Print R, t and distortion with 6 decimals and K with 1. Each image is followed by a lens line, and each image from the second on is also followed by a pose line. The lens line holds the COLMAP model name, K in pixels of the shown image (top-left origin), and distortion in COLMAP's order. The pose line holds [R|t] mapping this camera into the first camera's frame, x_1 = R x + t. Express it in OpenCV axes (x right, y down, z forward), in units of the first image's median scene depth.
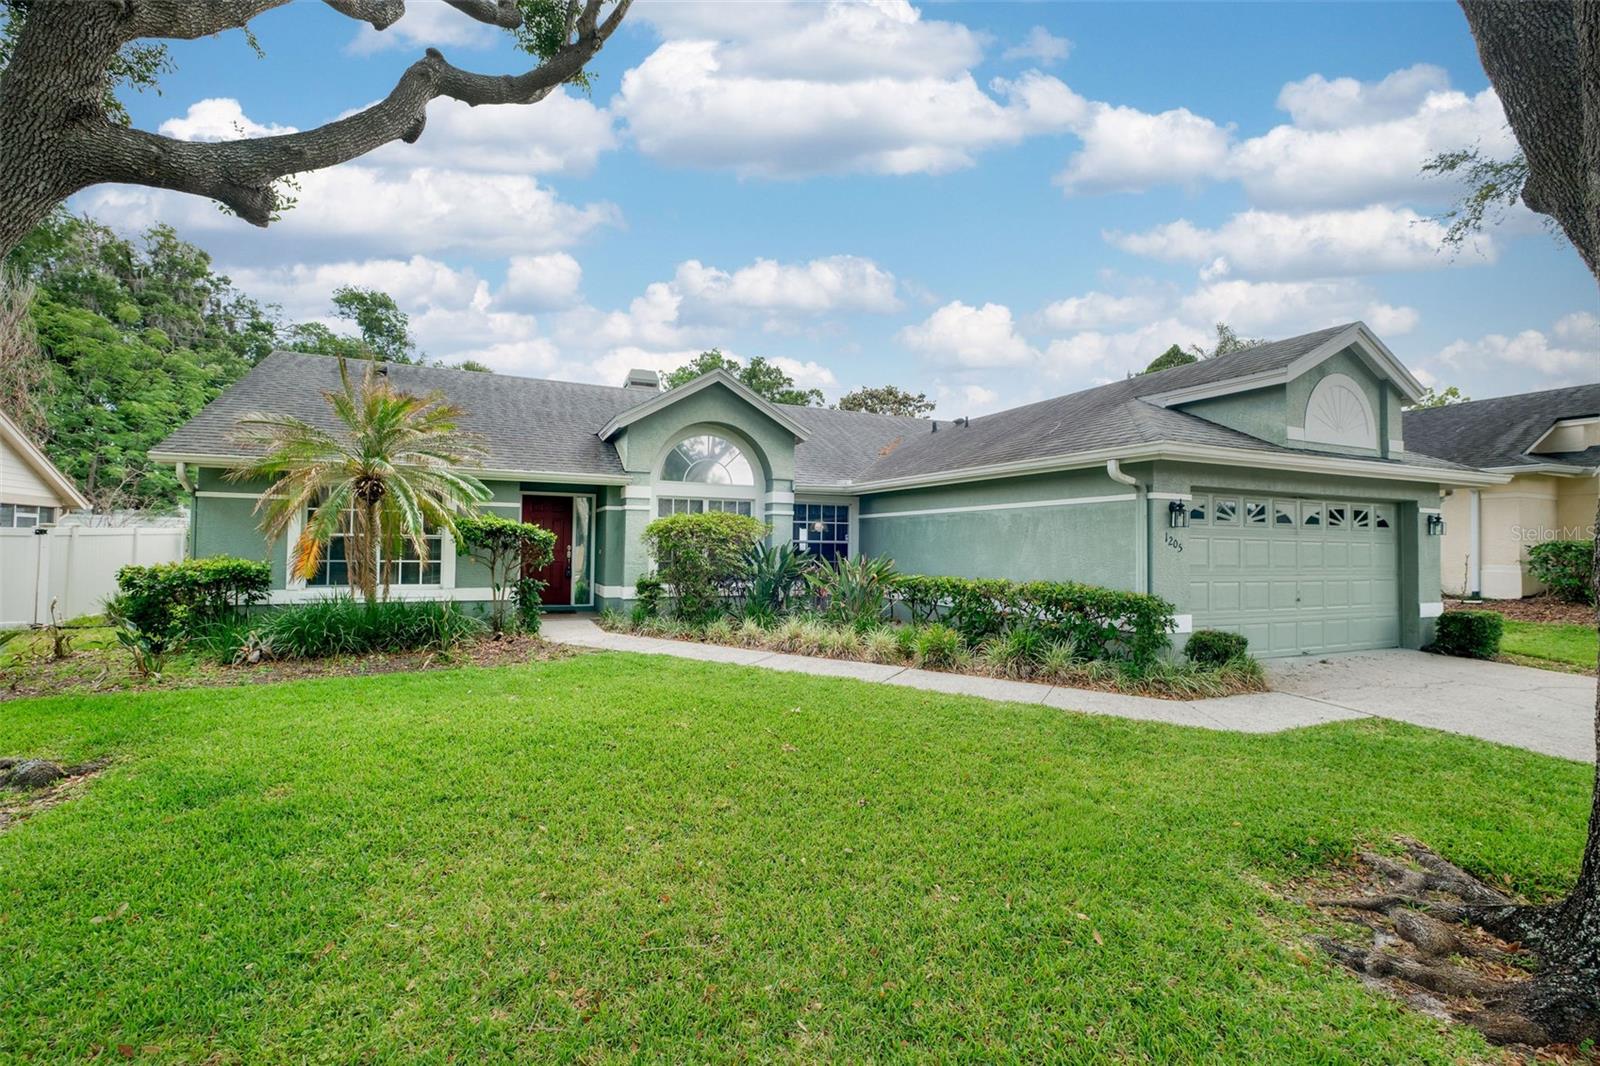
lens RADIAL K [[686.3, 0, 800.0], [0, 686.3, 533.0], [0, 0, 1]] dist [0.009704, -0.009570]
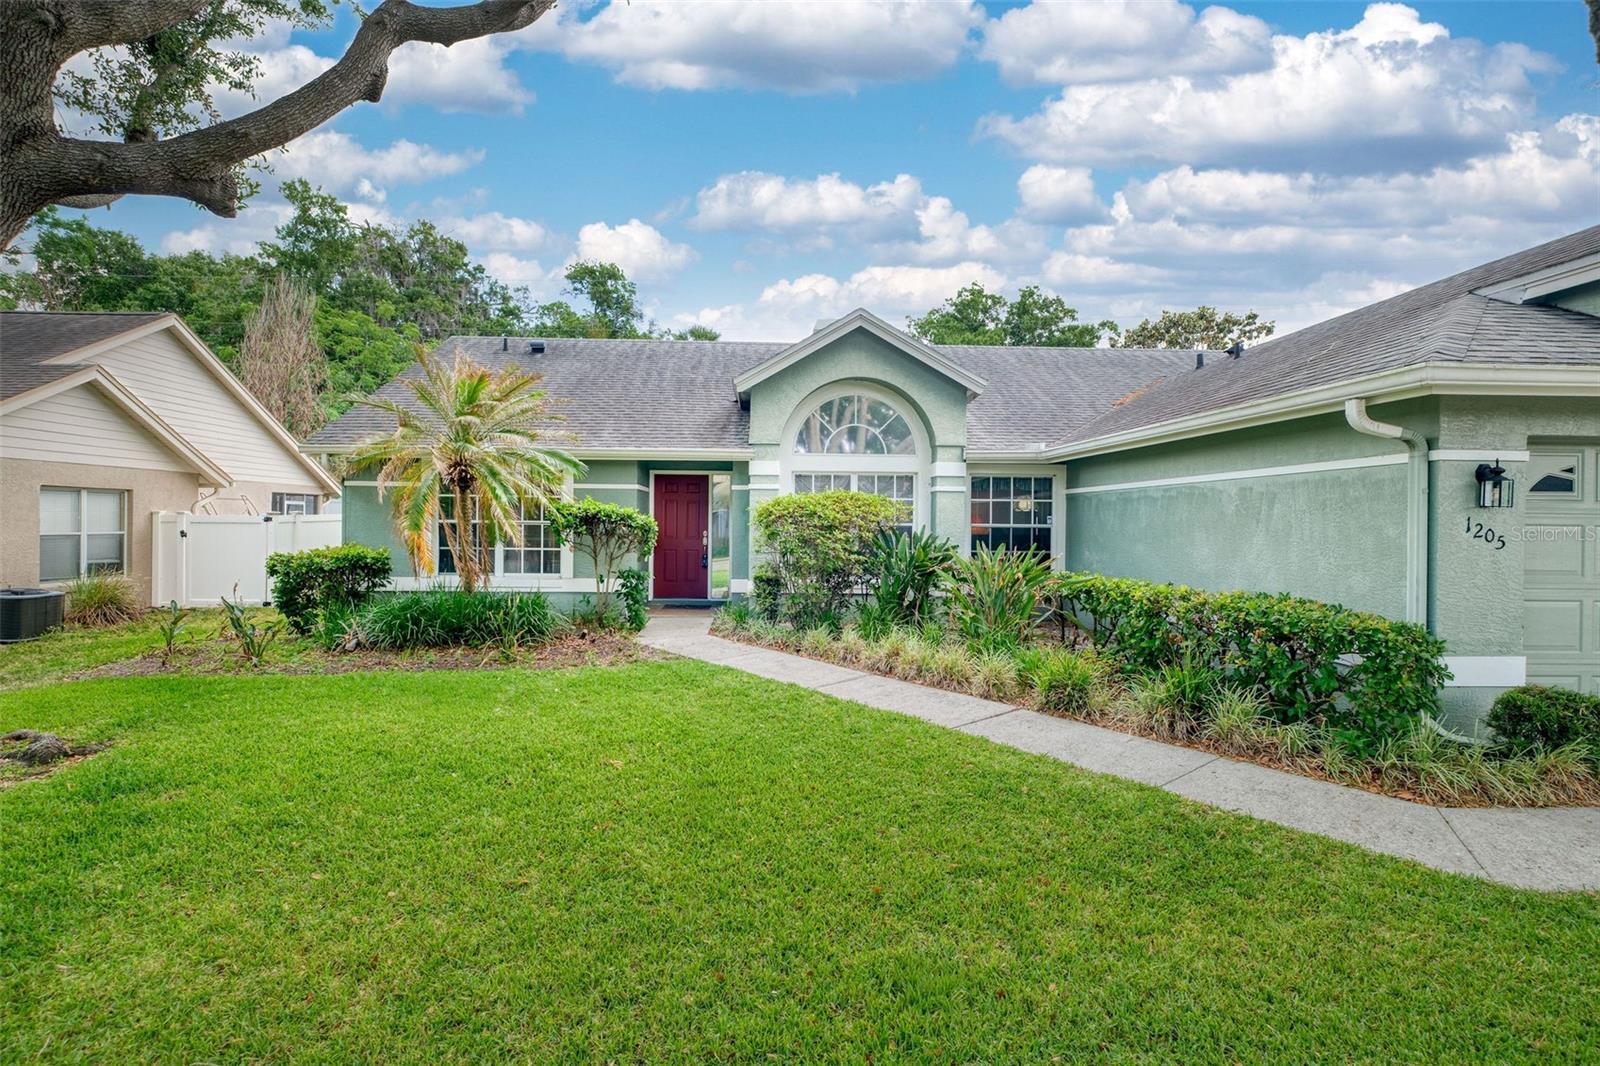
lens RADIAL K [[816.8, 0, 798.4], [0, 816.8, 529.2], [0, 0, 1]] dist [0.014070, -0.011998]
pose [[0.927607, 0.000045, -0.373557, 0.203309], [0.009403, 0.999680, 0.023469, -0.009270], [0.373439, -0.025283, 0.927310, 0.100184]]
